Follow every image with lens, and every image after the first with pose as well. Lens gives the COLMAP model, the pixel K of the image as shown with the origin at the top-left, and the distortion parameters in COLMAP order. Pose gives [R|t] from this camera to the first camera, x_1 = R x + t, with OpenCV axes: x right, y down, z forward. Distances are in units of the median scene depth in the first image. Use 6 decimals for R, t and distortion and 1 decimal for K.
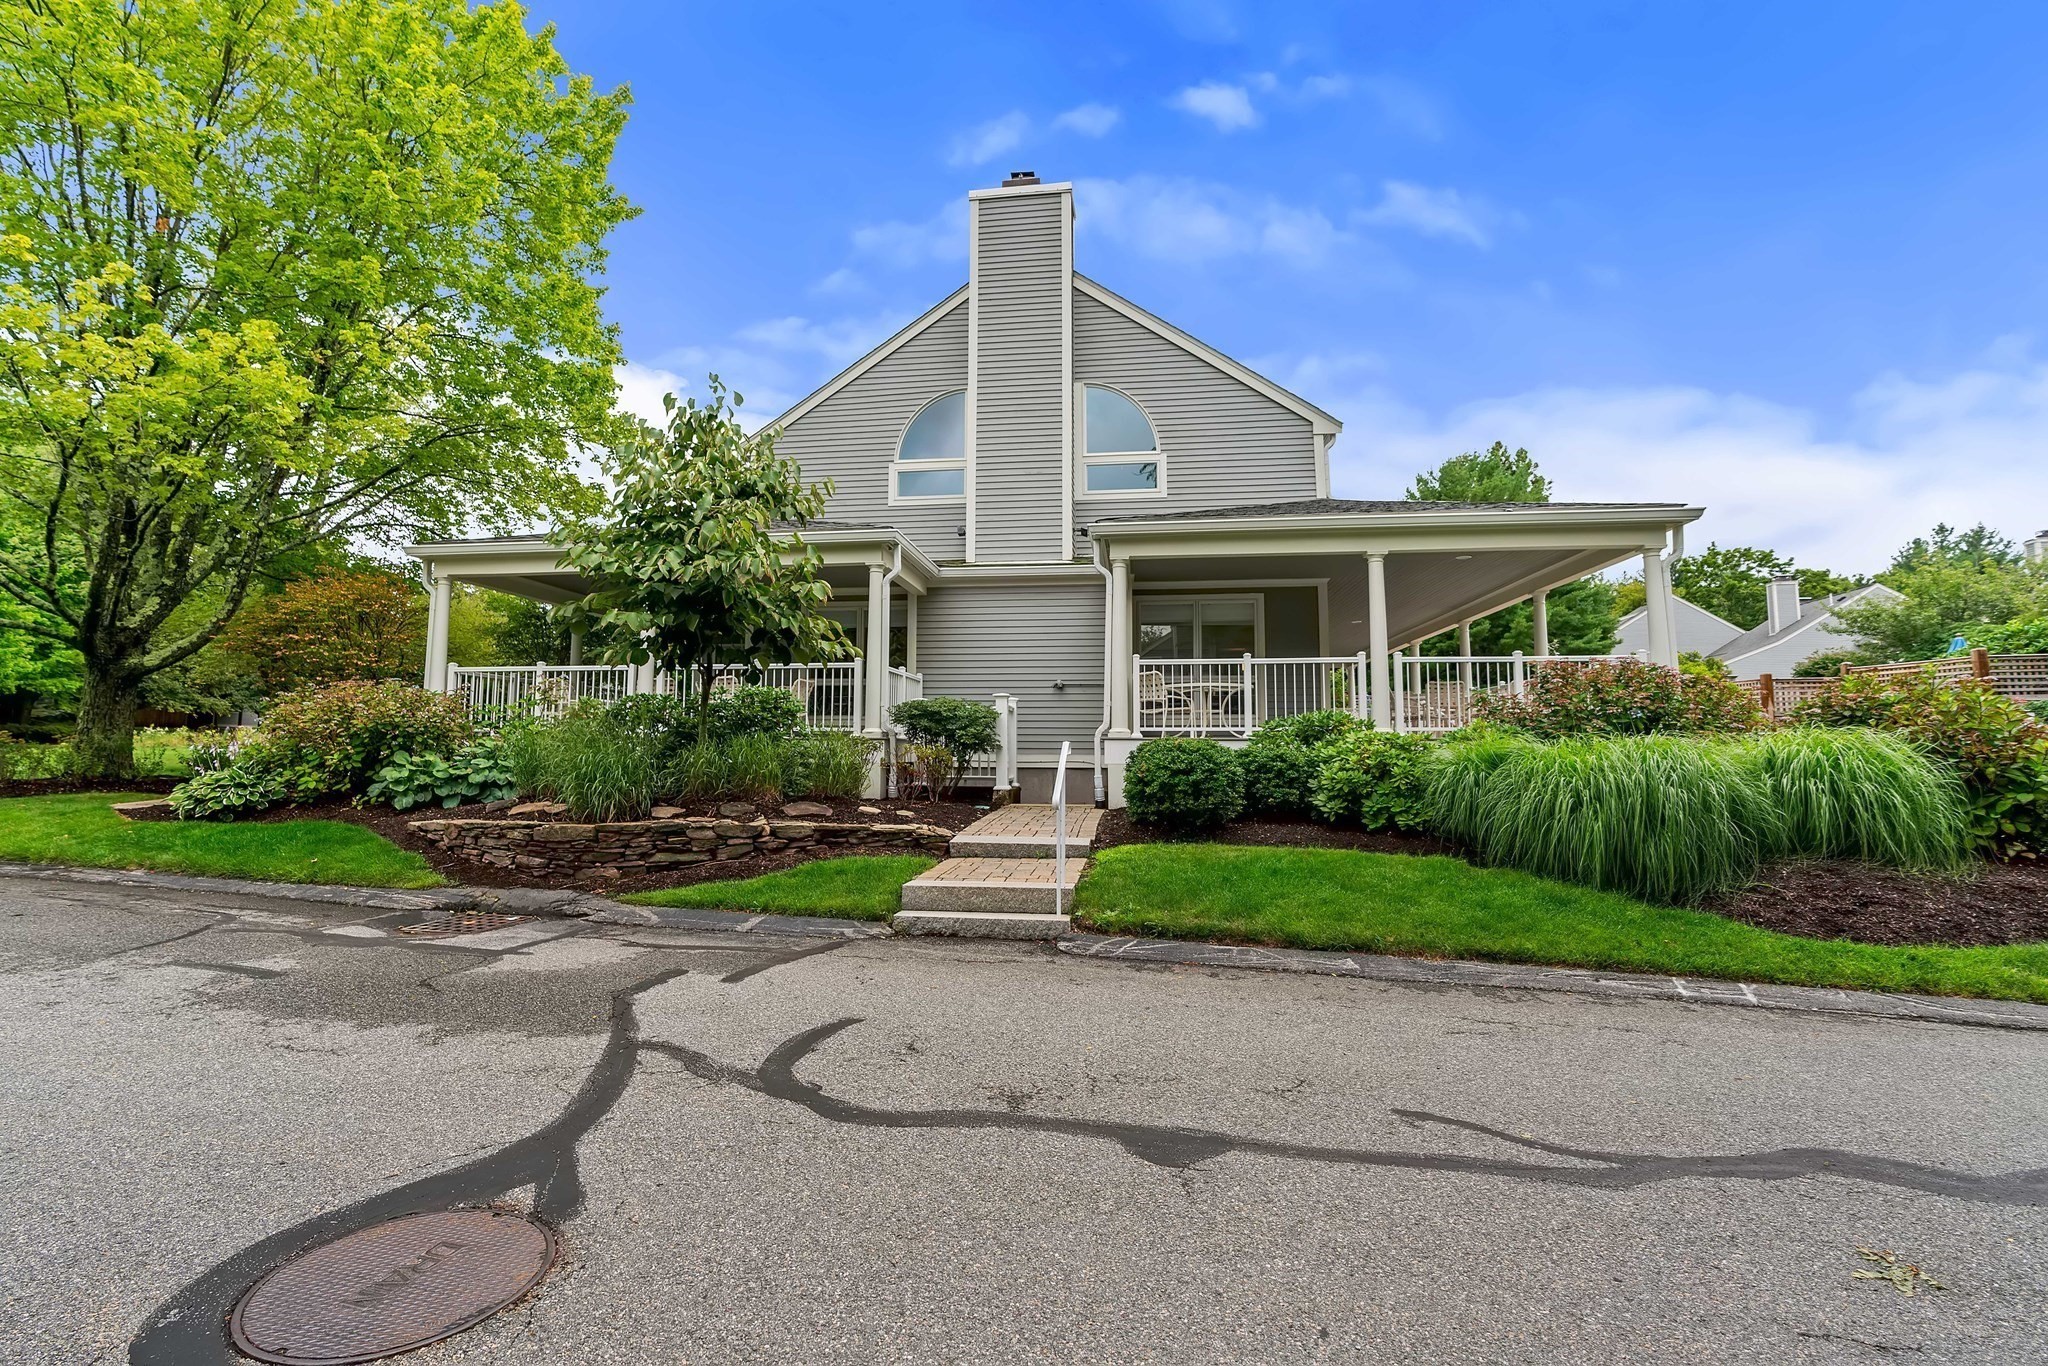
lens RADIAL K [[919.3, 0, 1021.4], [0, 919.3, 670.8], [0, 0, 1]] dist [-0.010402, -0.000010]
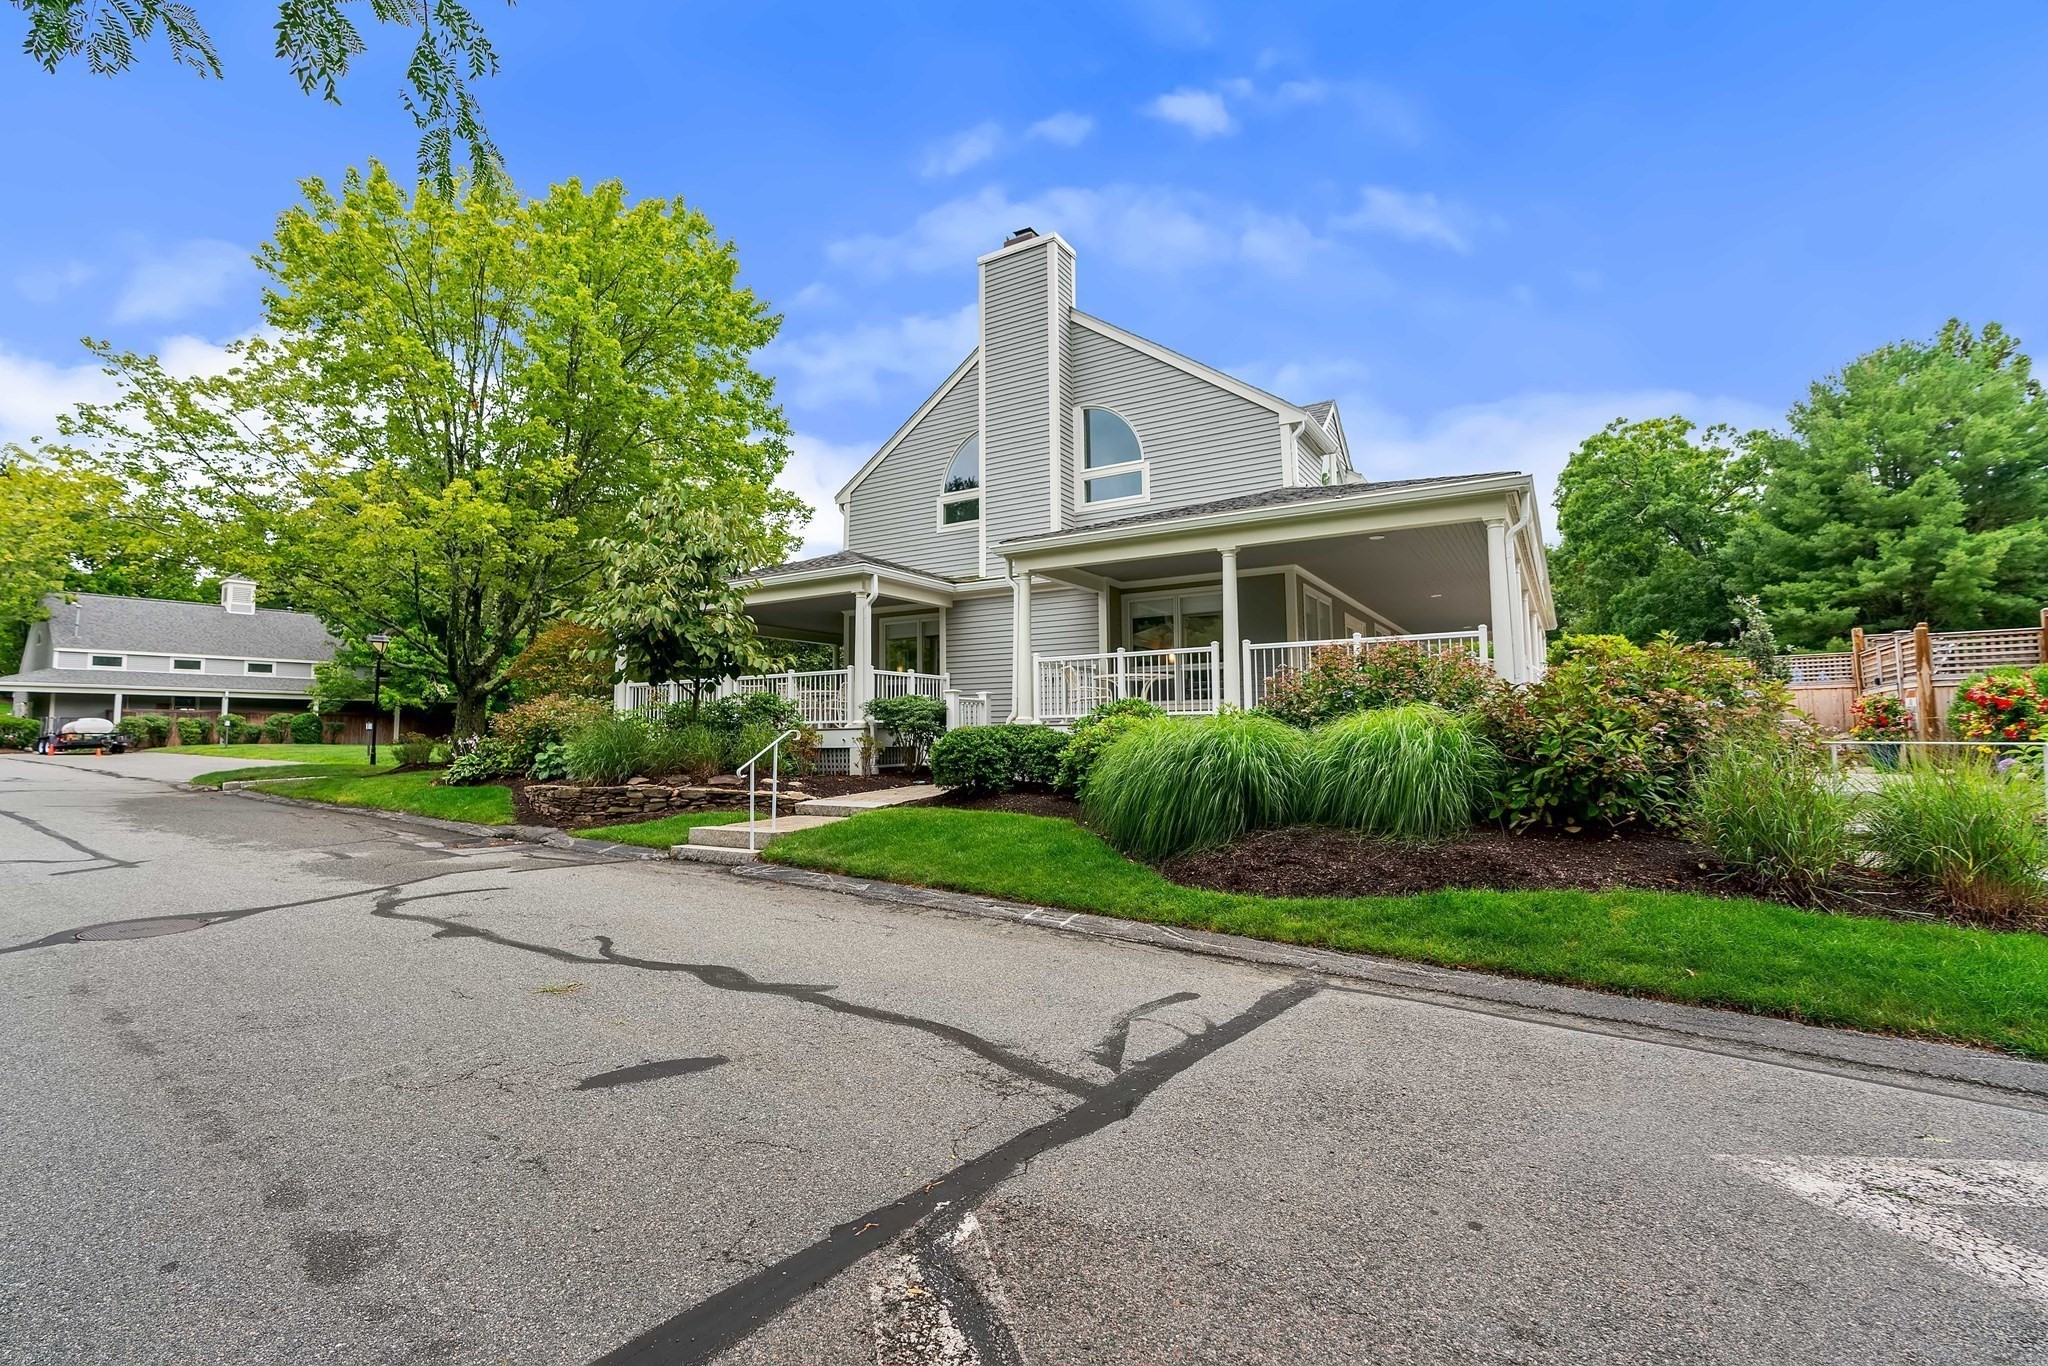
lens RADIAL K [[922.7, 0, 1019.3], [0, 922.7, 674.3], [0, 0, 1]] dist [-0.004020, 0.000338]
pose [[0.916132, -0.039842, -0.398891, 0.449307], [0.048085, 0.998786, 0.010676, -0.003453], [0.397981, -0.028961, 0.916936, -0.072823]]
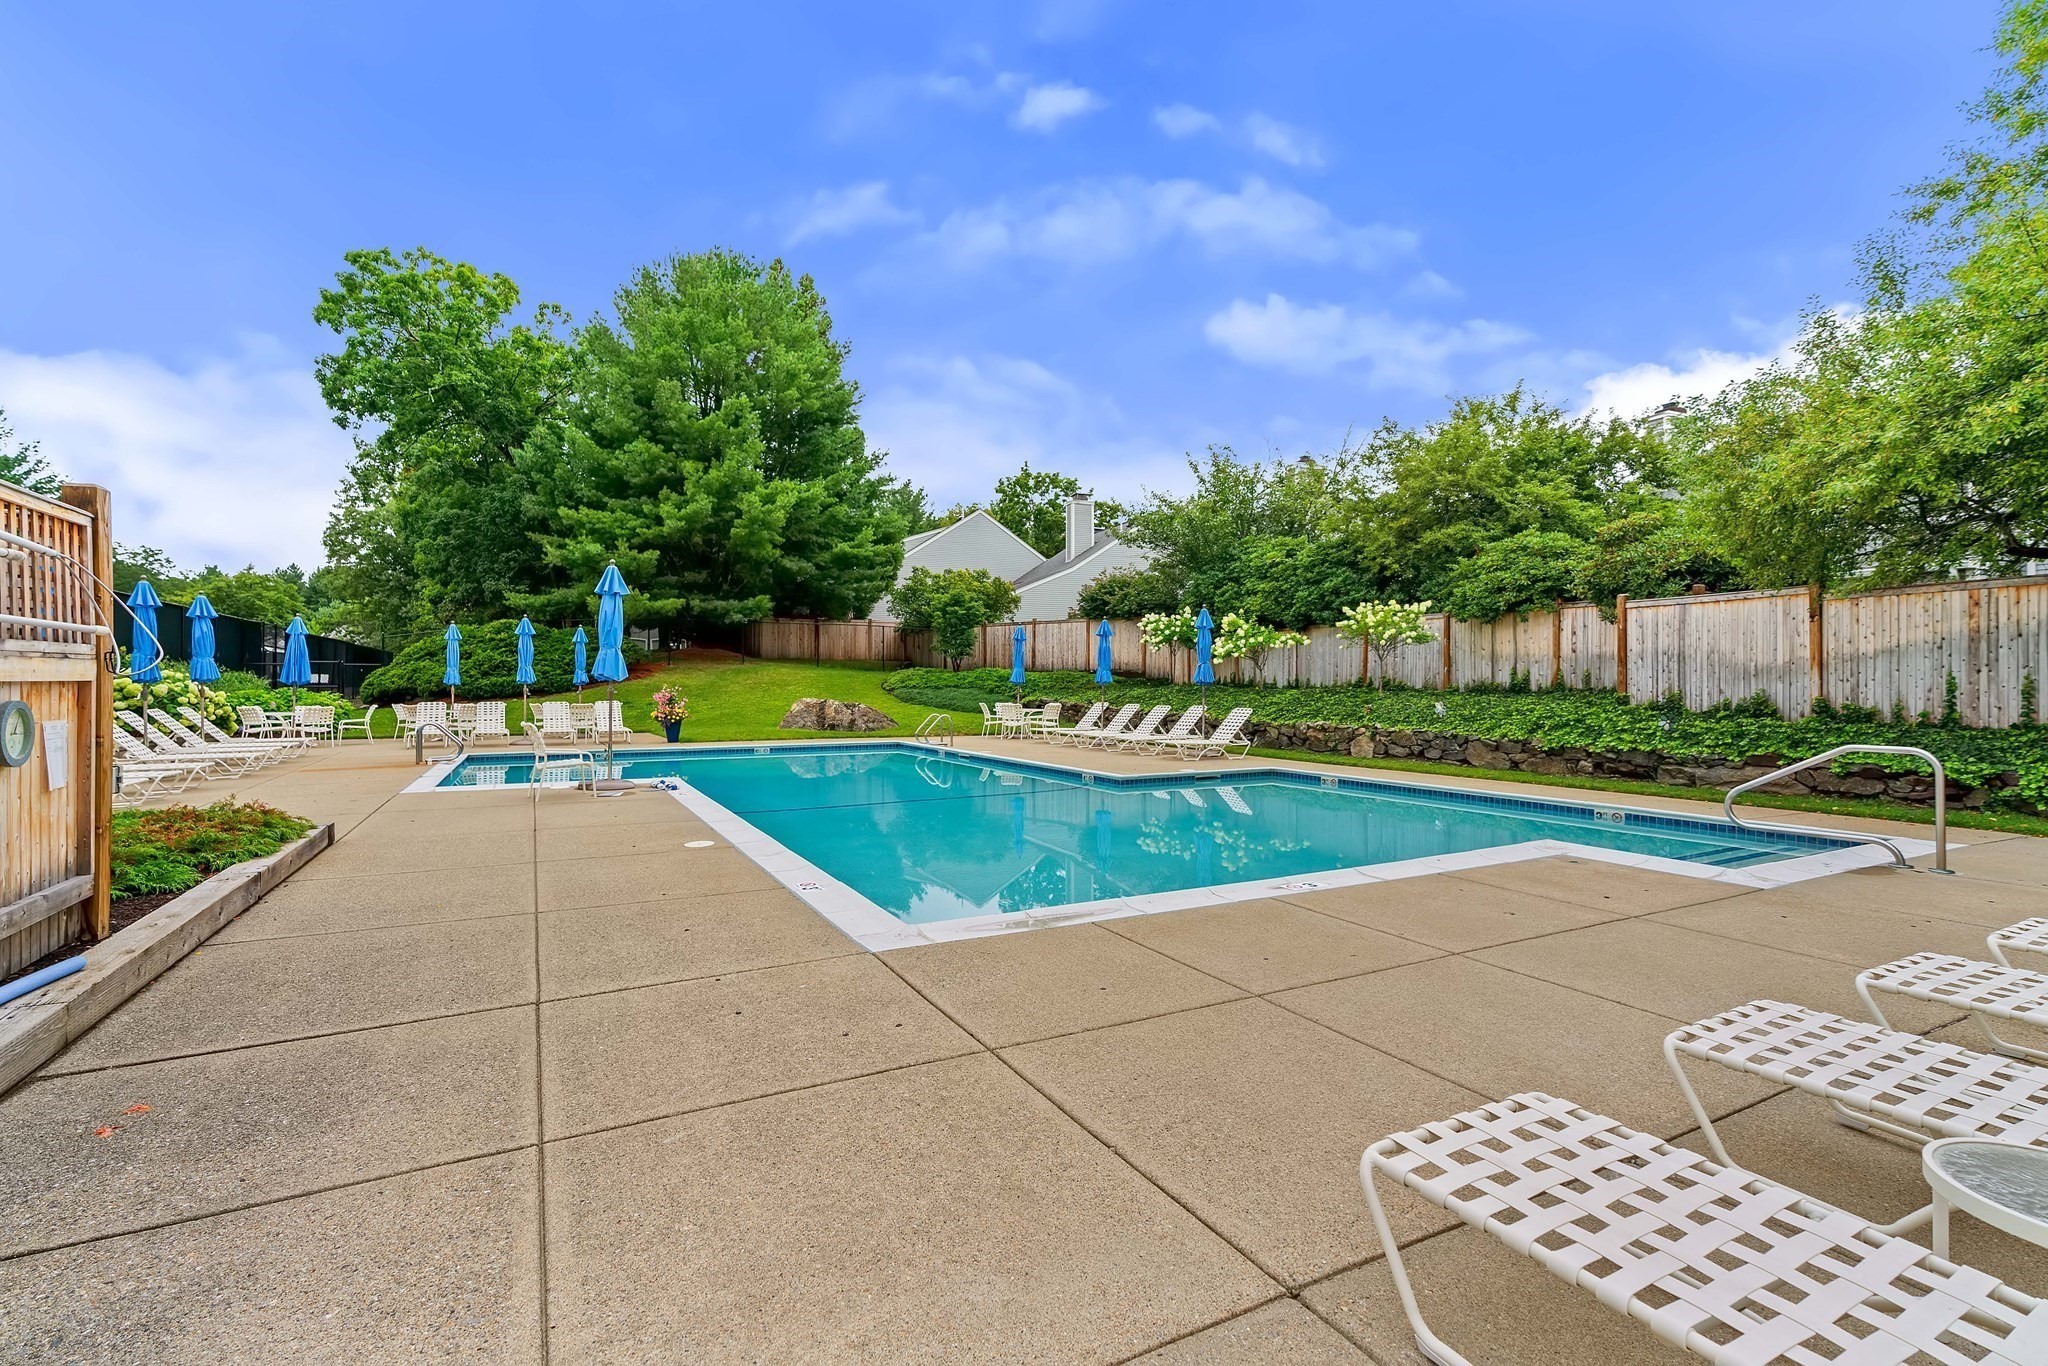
lens RADIAL K [[922.7, 0, 1019.3], [0, 922.7, 674.3], [0, 0, 1]] dist [-0.004020, 0.000338]
pose [[0.811386, 0.003777, 0.584498, 1.124571], [-0.052720, 0.996376, 0.066746, 0.050216], [-0.582128, -0.084972, 0.808645, 1.267193]]
